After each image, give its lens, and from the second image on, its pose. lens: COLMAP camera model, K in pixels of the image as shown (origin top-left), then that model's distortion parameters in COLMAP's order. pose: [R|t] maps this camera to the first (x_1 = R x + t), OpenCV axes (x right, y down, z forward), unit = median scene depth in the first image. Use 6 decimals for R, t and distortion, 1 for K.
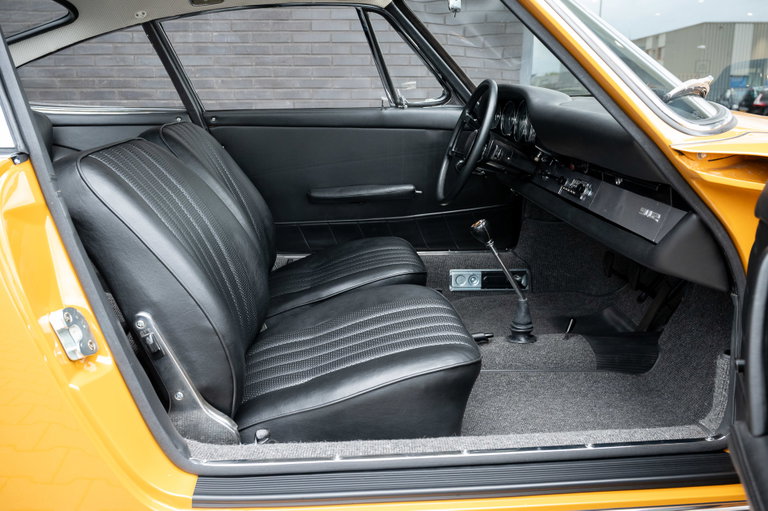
lens RADIAL K [[684.1, 0, 380.2], [0, 684.1, 253.4], [0, 0, 1]] dist [0.005897, -0.018274]
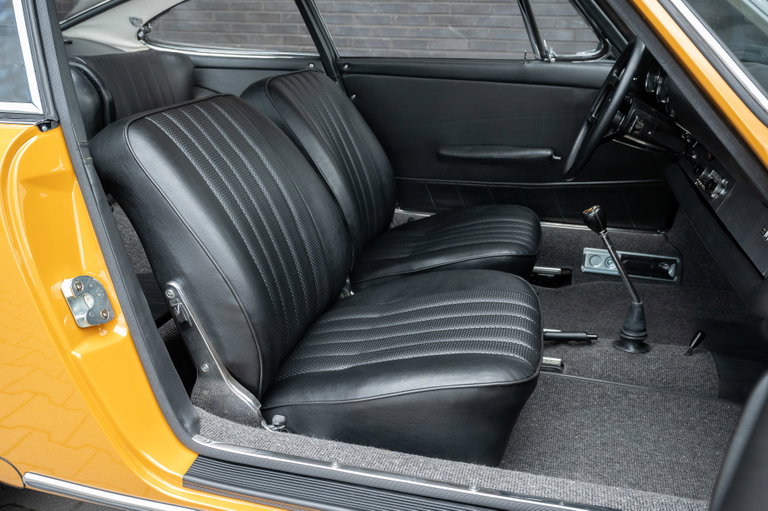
lens RADIAL K [[684.1, 0, 371.9], [0, 684.1, 251.7], [0, 0, 1]] dist [0.005897, -0.018274]
pose [[0.948603, 0.119076, -0.293213, 0.140695], [-0.090466, 0.989881, 0.109324, -0.060599], [0.303263, -0.077179, 0.949776, 0.093896]]
